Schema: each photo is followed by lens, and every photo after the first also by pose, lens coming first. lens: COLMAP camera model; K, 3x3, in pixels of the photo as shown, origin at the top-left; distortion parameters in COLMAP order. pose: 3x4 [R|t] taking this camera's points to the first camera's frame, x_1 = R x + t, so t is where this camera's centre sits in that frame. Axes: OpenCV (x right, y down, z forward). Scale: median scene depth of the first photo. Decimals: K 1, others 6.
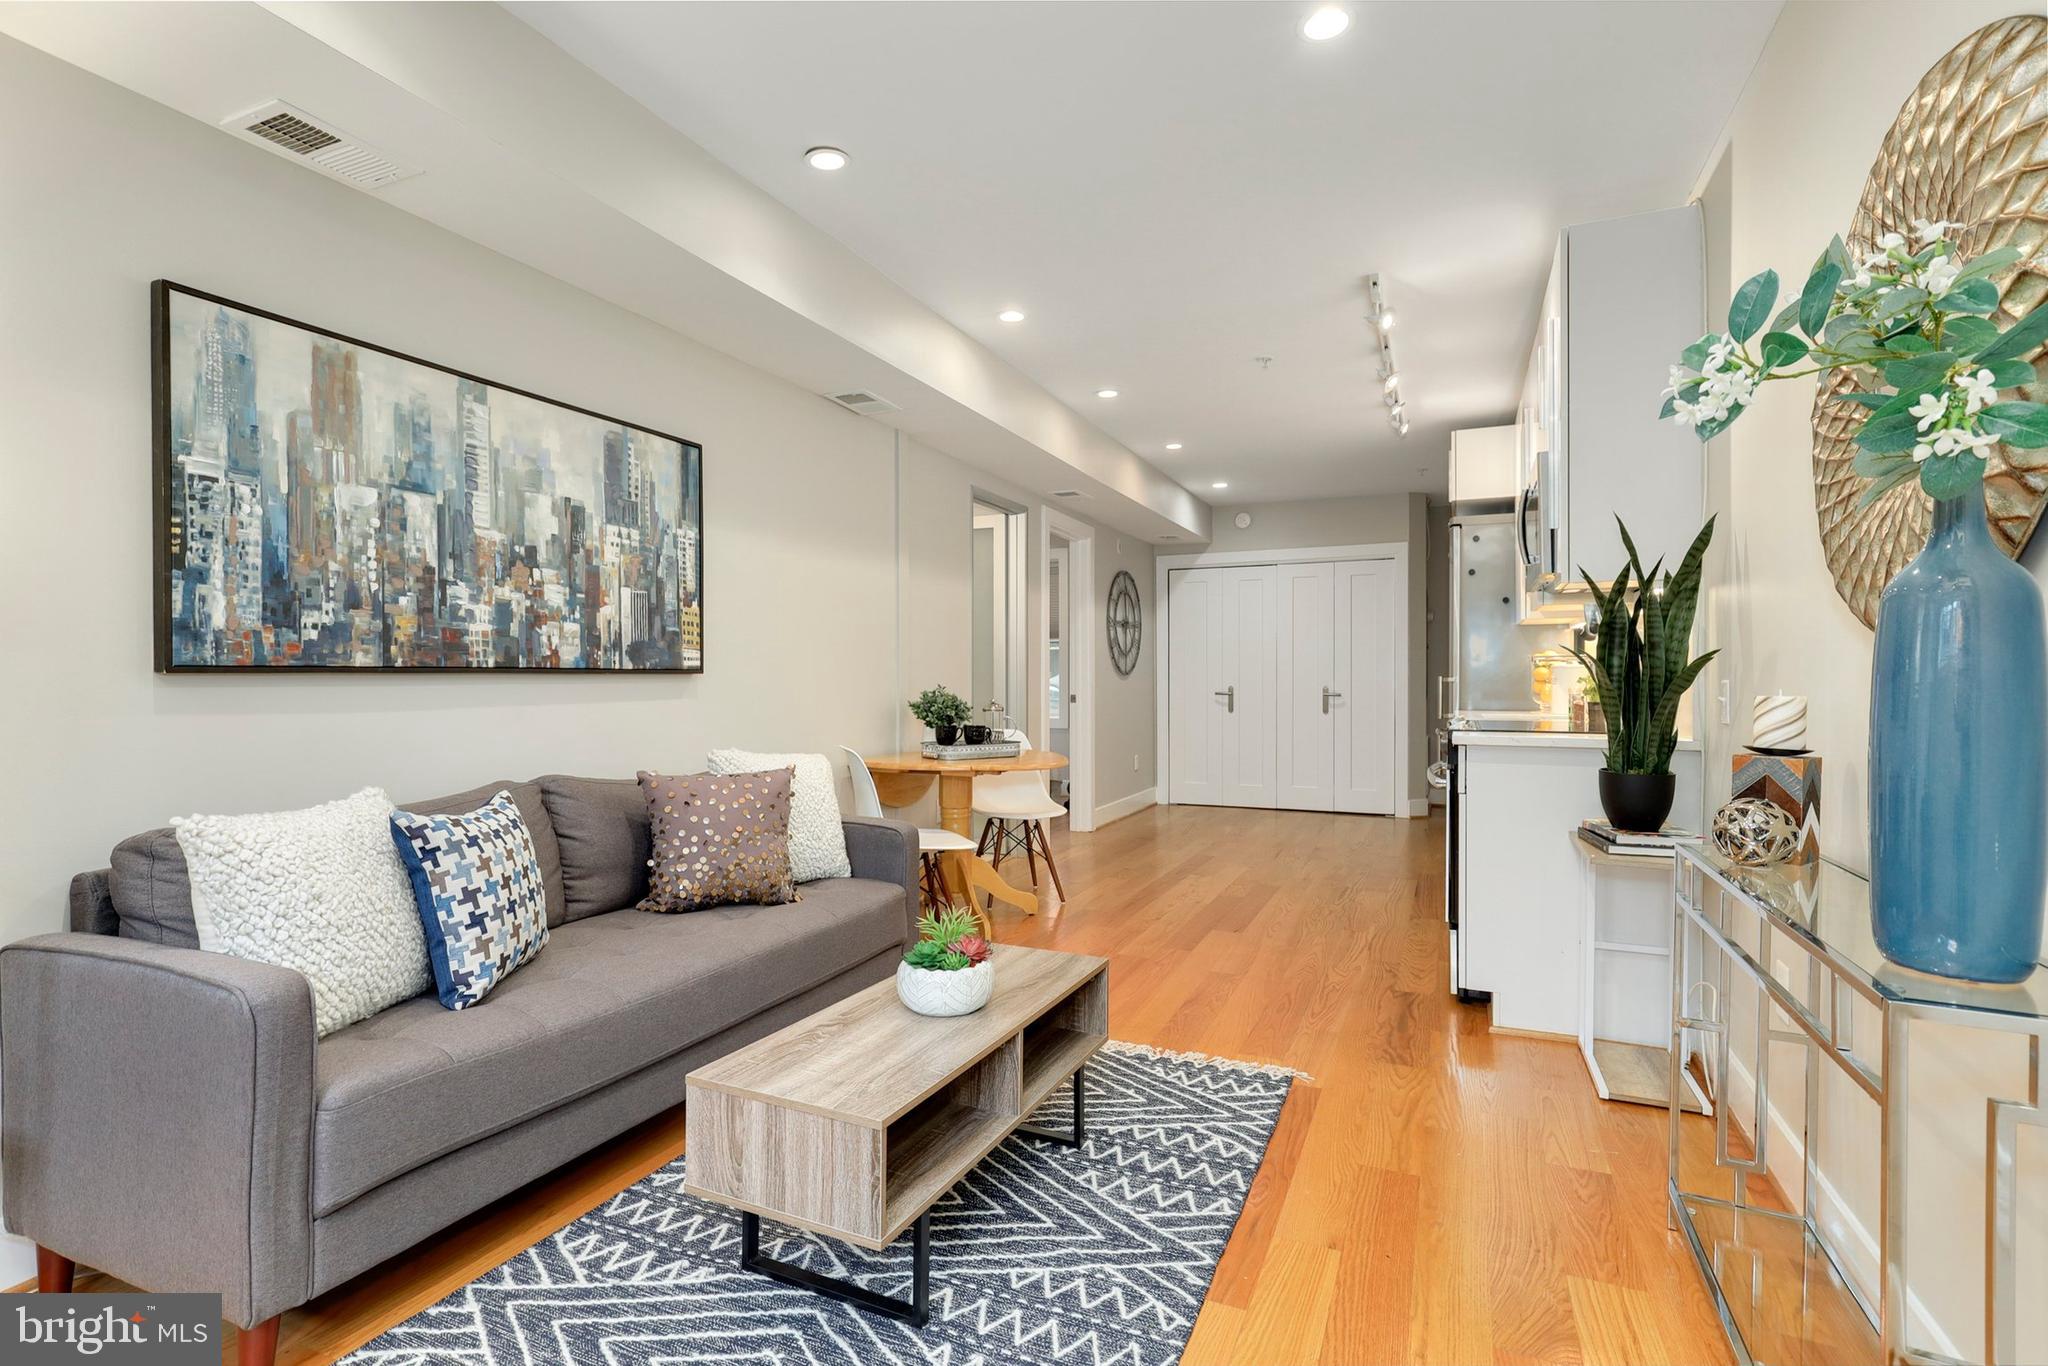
lens RADIAL K [[981.8, 0, 1013.5], [0, 981.8, 680.1], [0, 0, 1]] dist [0.001722, 0.000491]
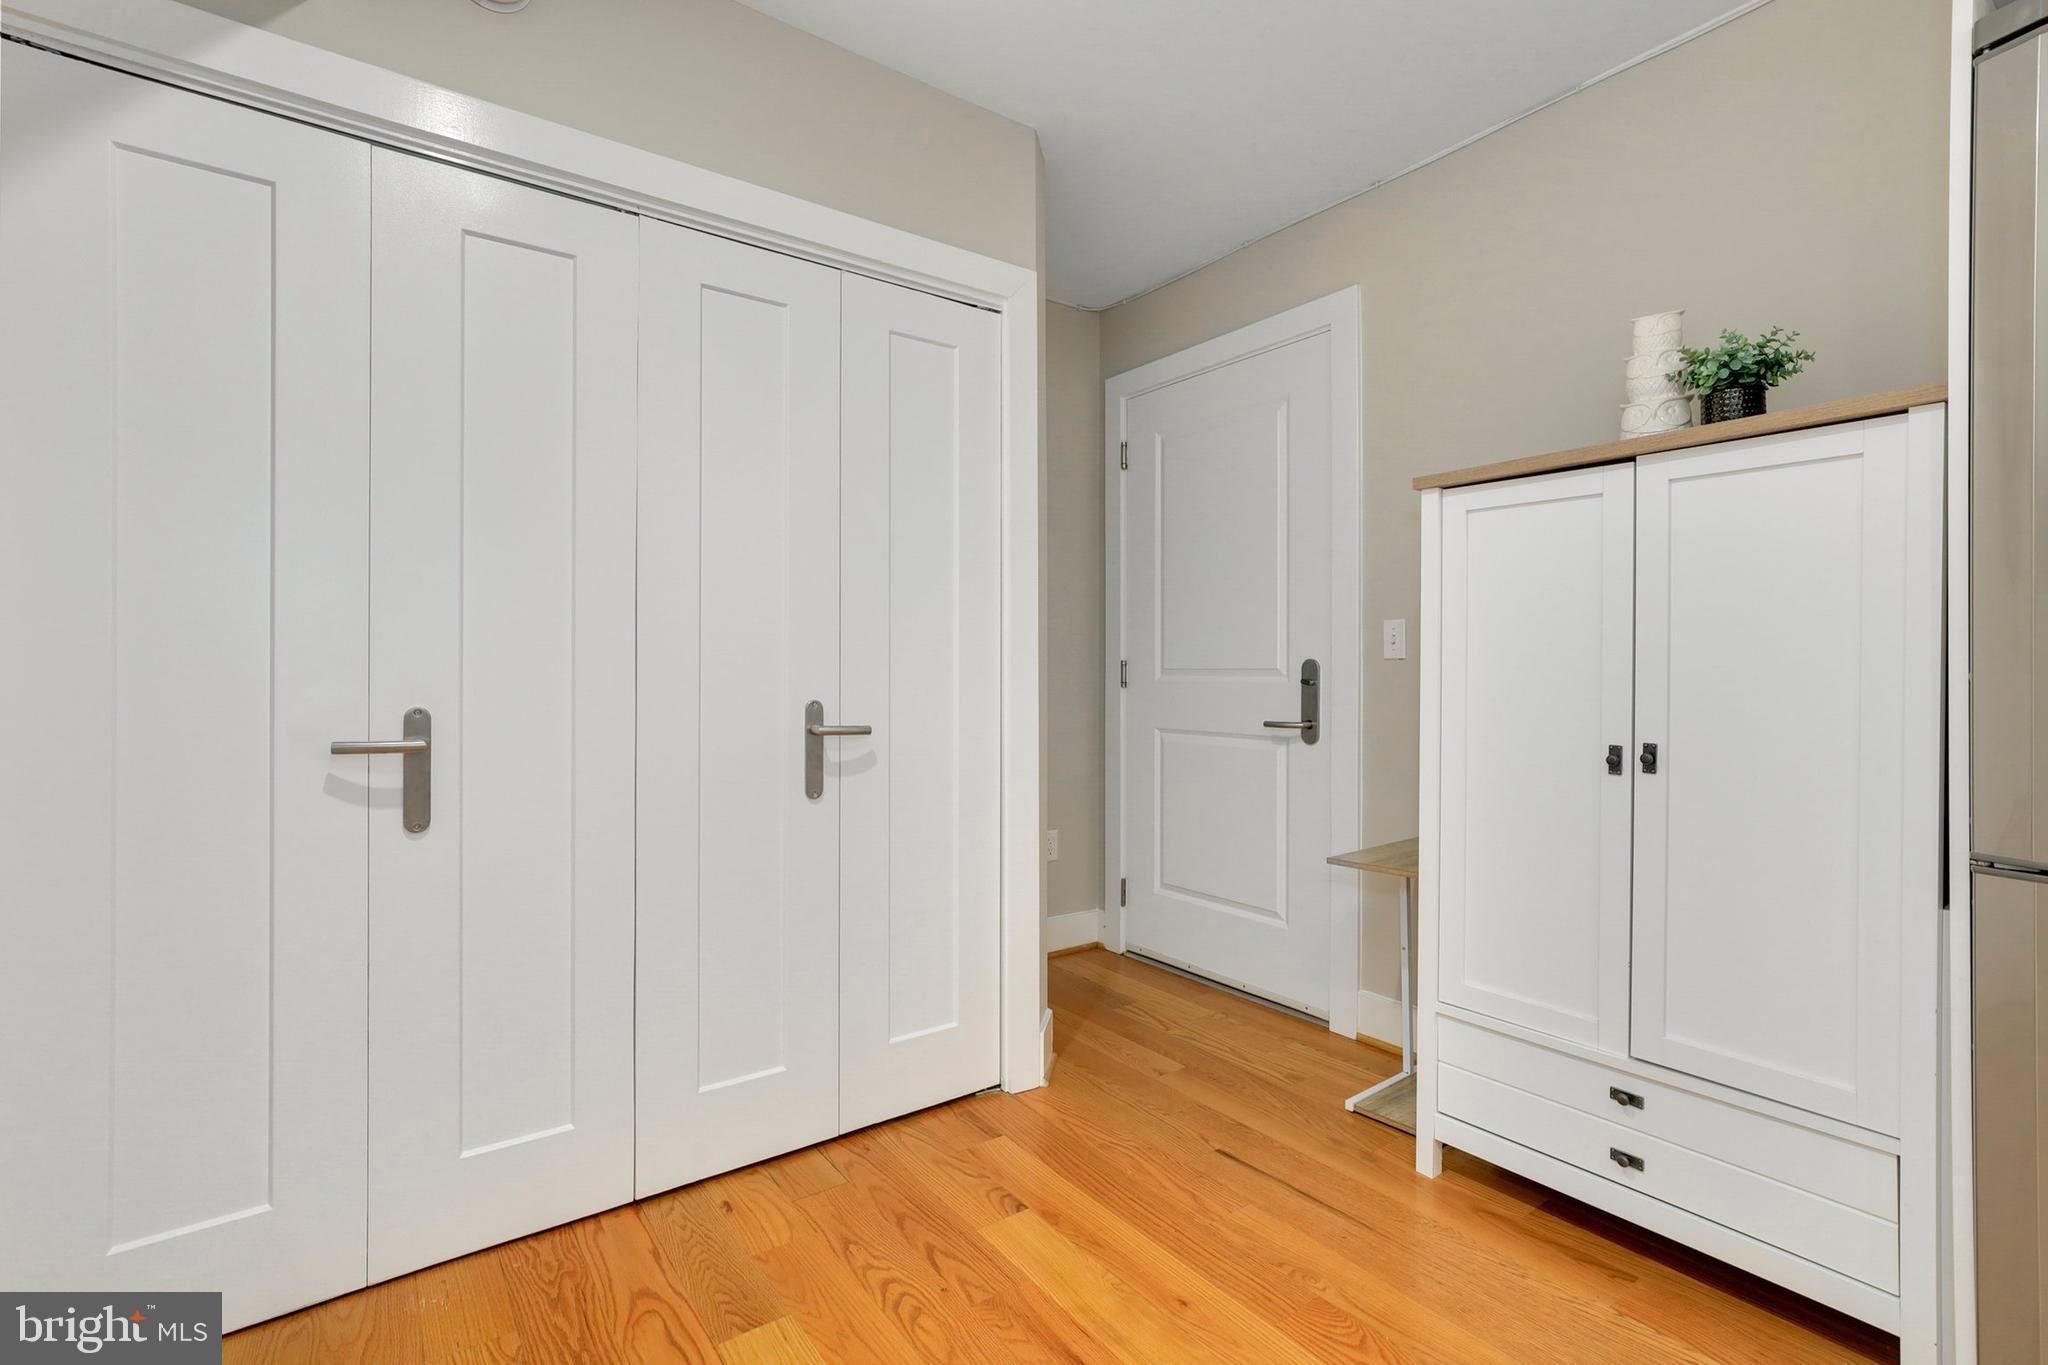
lens RADIAL K [[928.4, 0, 1008.5], [0, 928.4, 667.3], [0, 0, 1]] dist [-0.001762, 0.007116]
pose [[0.502516, 0.004213, 0.864557, 0.340252], [0.002068, 0.999979, -0.006075, -0.005280], [-0.864565, 0.004841, 0.502497, 2.420482]]
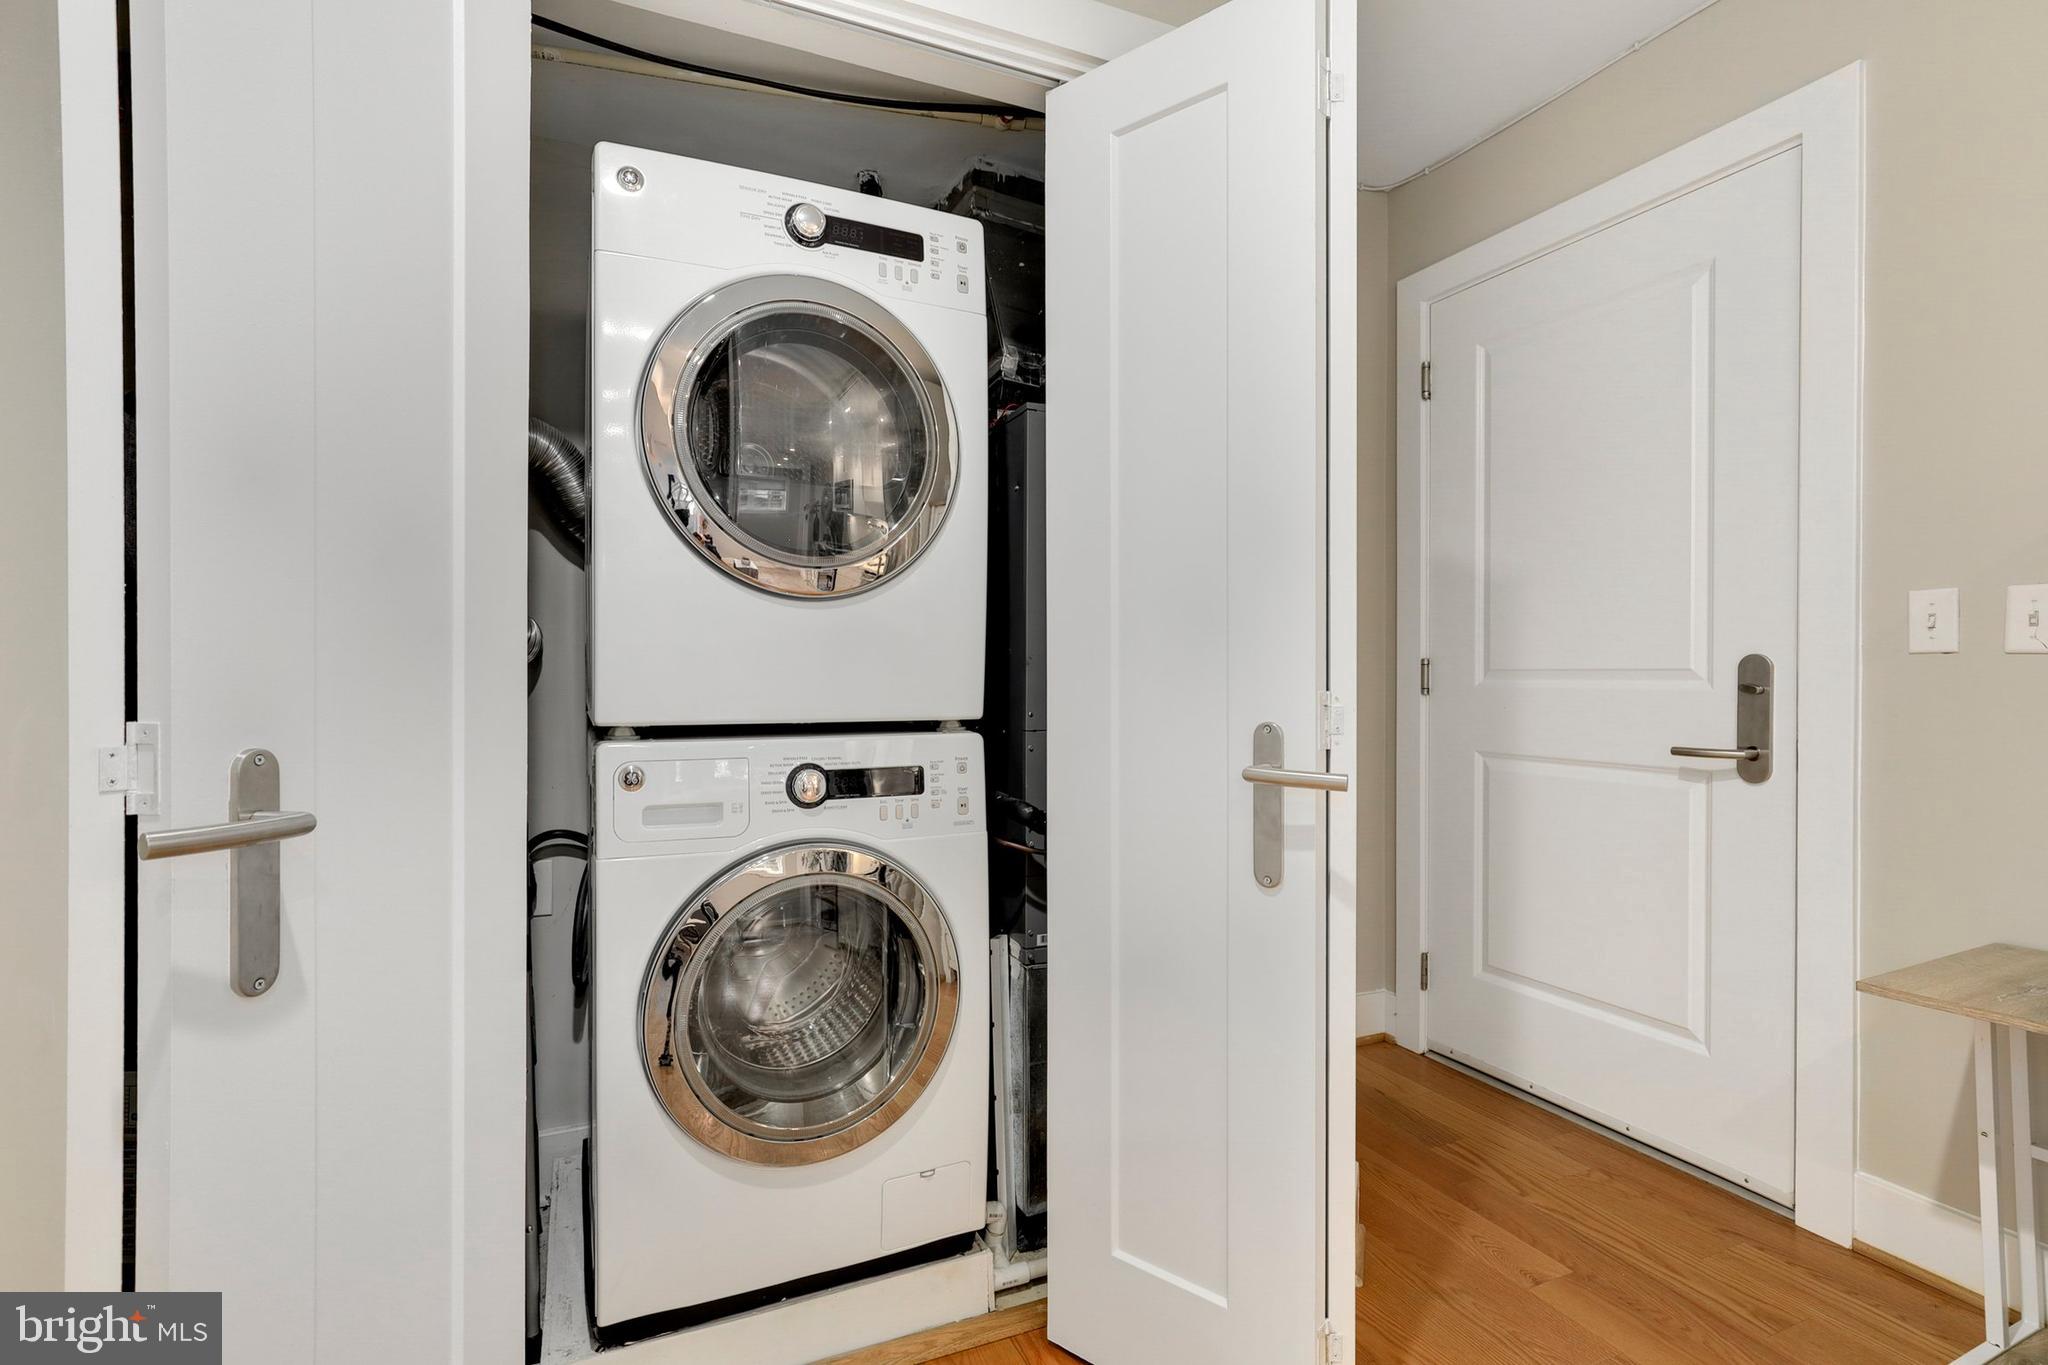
lens RADIAL K [[976.6, 0, 989.5], [0, 976.6, 680.8], [0, 0, 1]] dist [-0.000741, 0.000598]
pose [[0.679945, -0.004438, 0.733250, 0.502704], [0.000857, 0.999986, 0.005258, -0.004893], [-0.733263, -0.002947, 0.679939, 2.582932]]
